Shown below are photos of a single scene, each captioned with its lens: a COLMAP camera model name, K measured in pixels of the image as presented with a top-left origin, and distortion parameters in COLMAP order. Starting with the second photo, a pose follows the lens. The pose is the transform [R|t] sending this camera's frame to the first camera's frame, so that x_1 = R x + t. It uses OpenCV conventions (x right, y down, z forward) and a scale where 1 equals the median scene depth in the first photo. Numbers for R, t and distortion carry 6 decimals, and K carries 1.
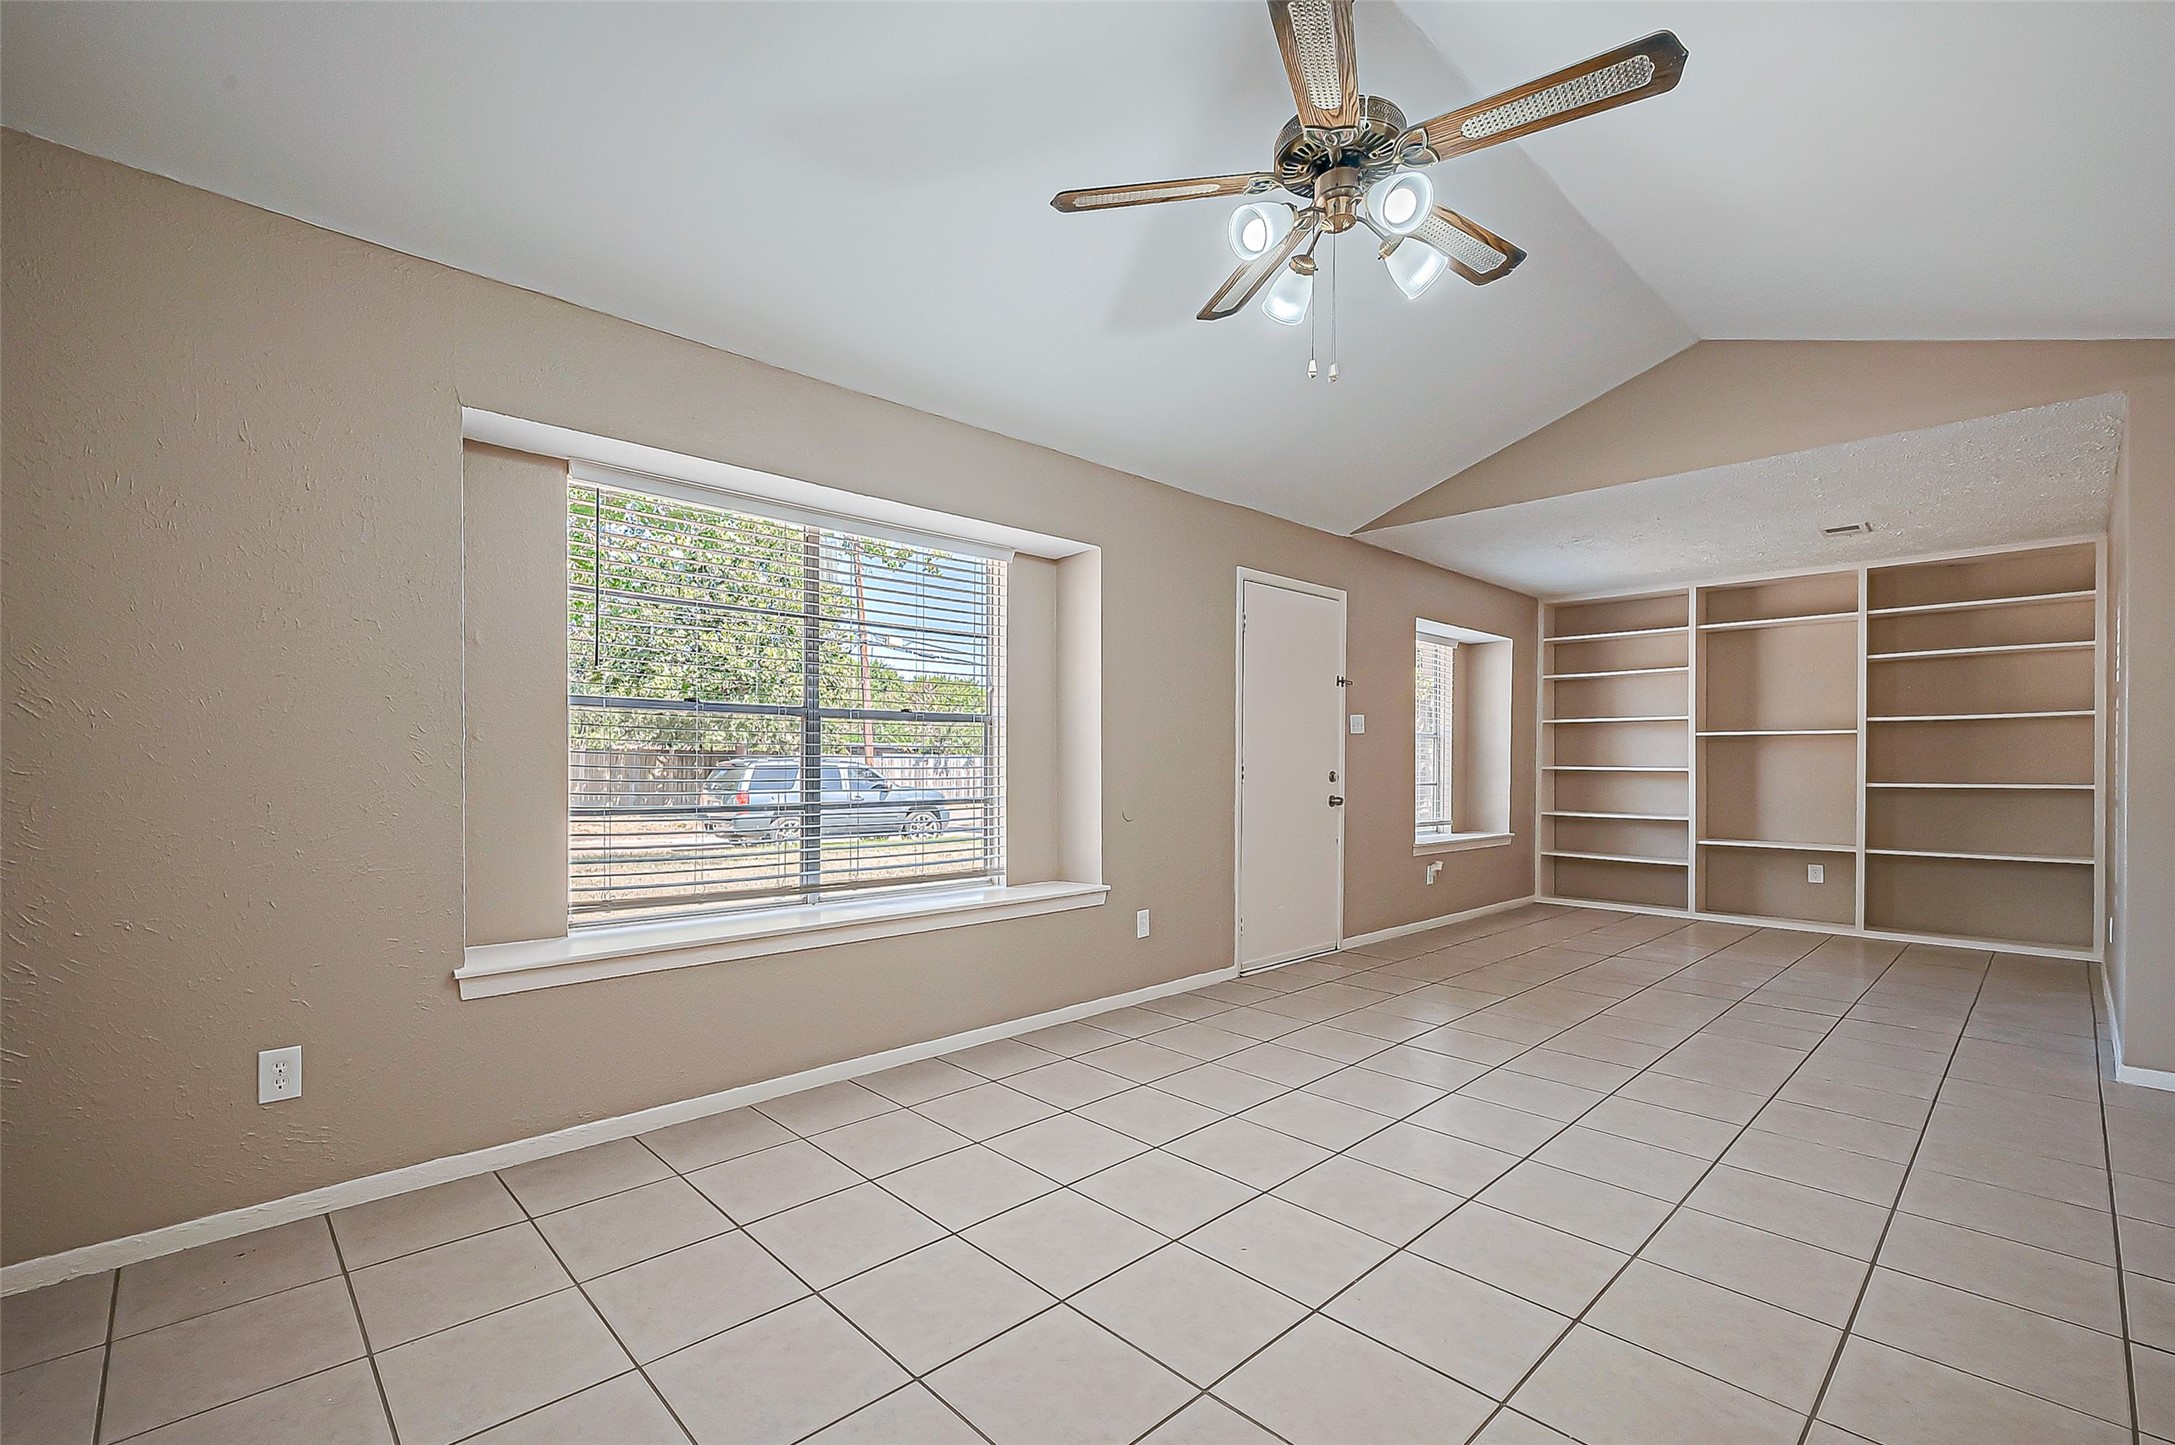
lens RADIAL K [[885.4, 0, 972.6], [0, 885.4, 766.6], [0, 0, 1]] dist [0.001840, -0.001272]
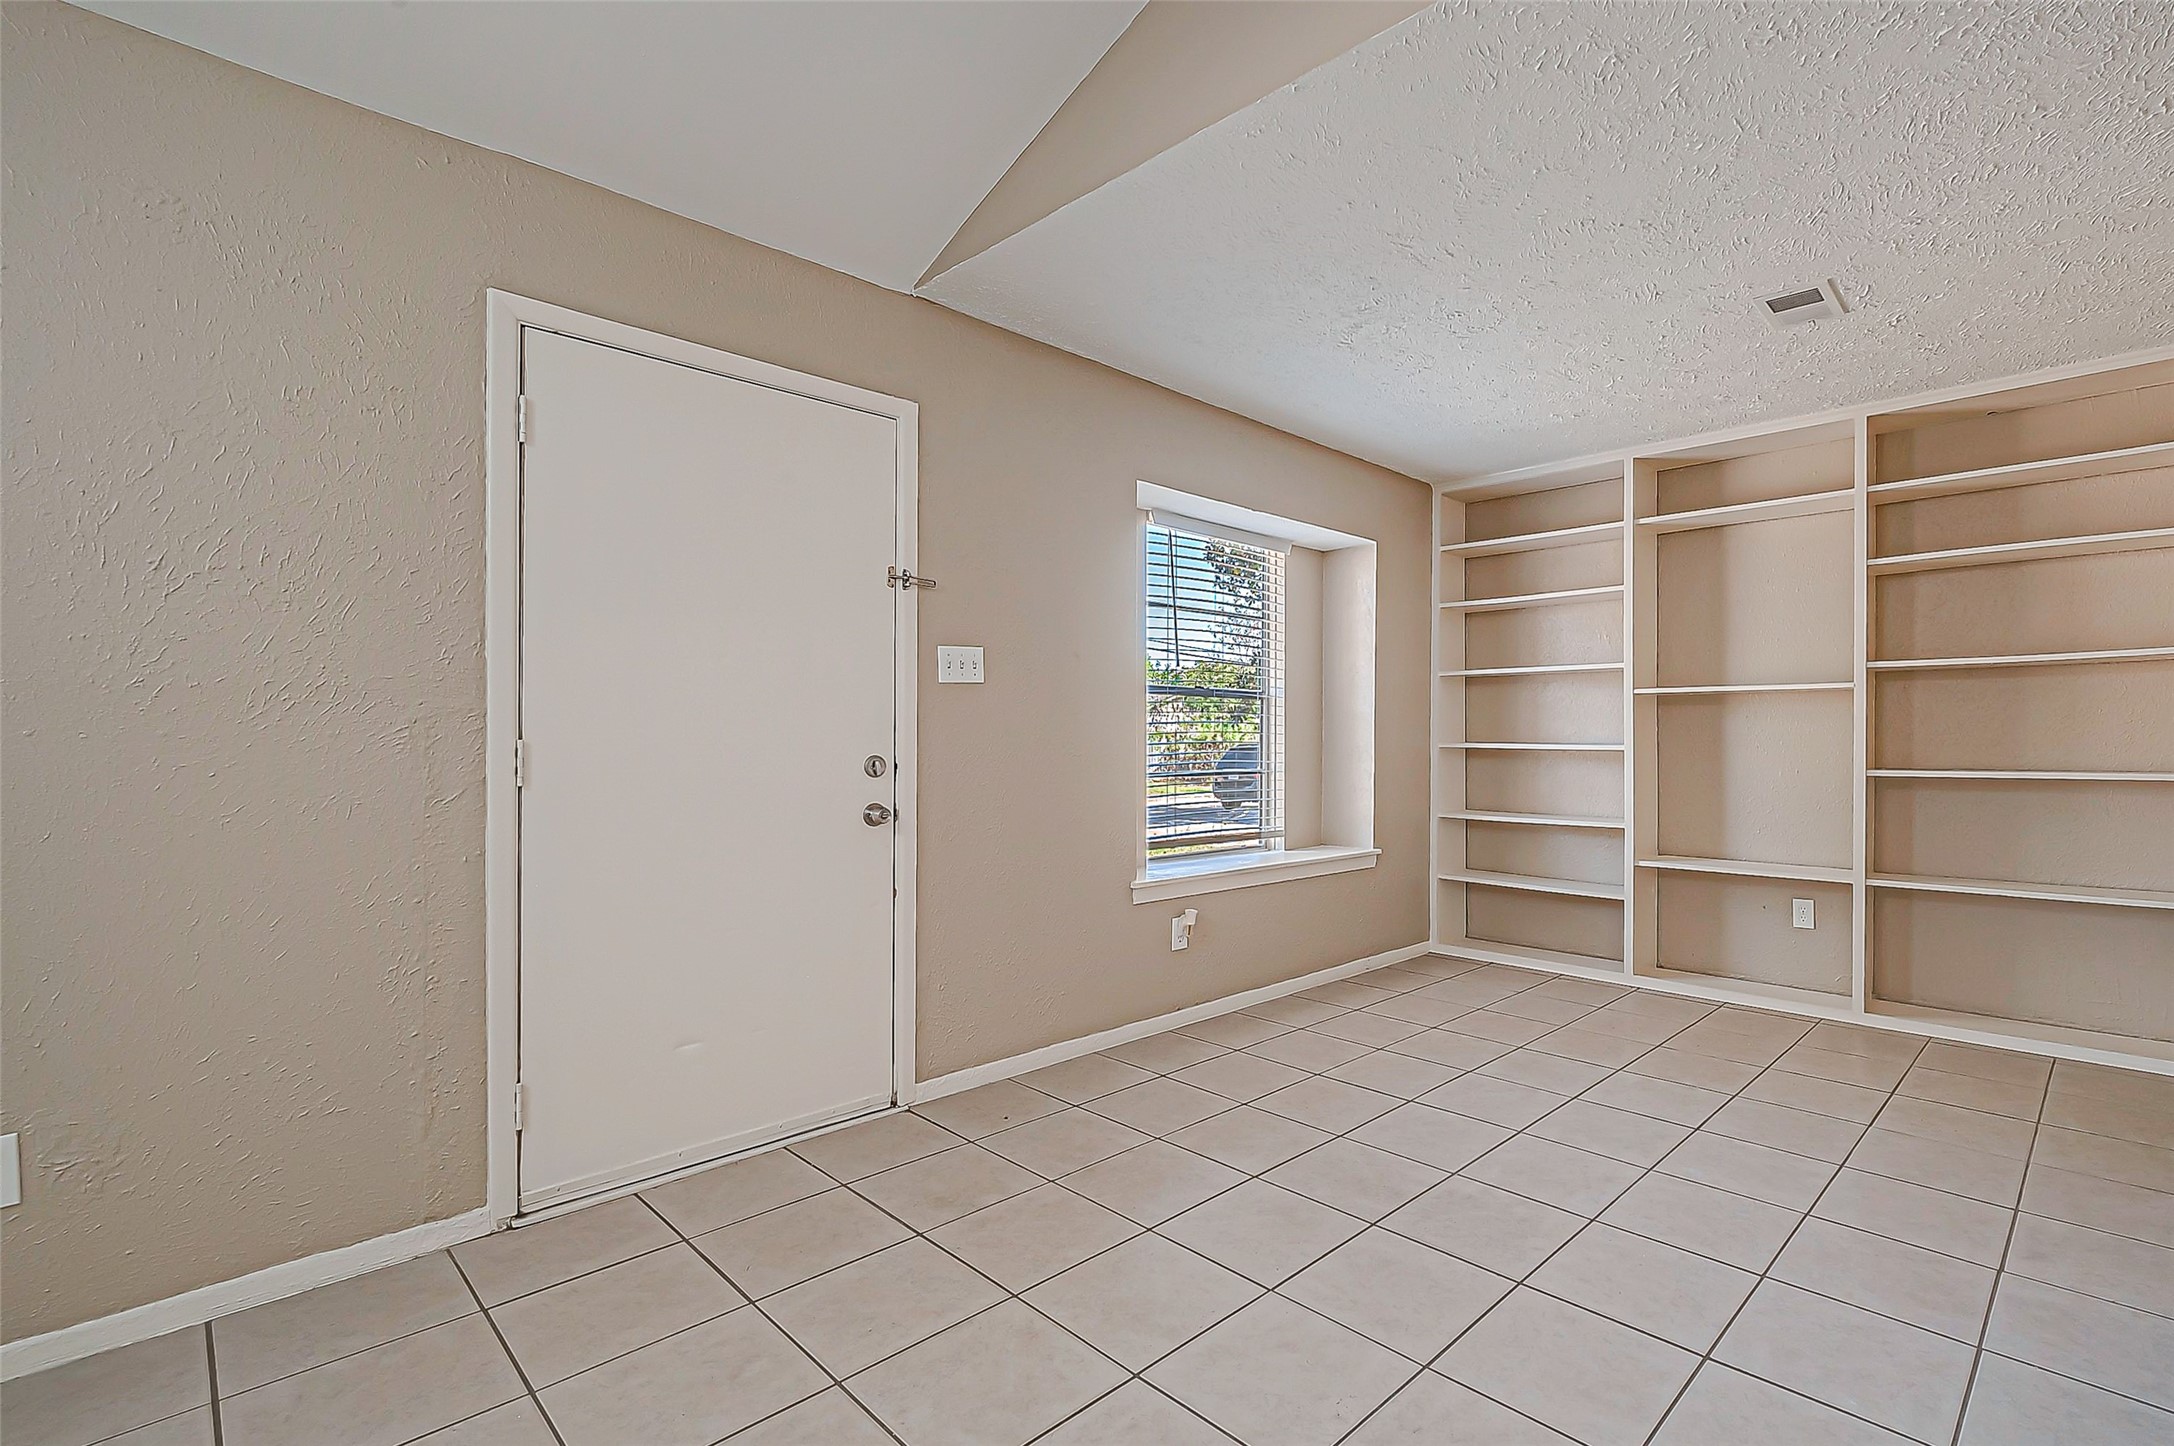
lens RADIAL K [[960.9, 0, 1201.0], [0, 960.9, 737.1], [0, 0, 1]] dist [0.002742, 0.002138]
pose [[0.993392, -0.002263, 0.114747, 0.434340], [0.002640, 0.999992, -0.003135, -0.002647], [-0.114738, 0.003417, 0.993390, 0.358696]]
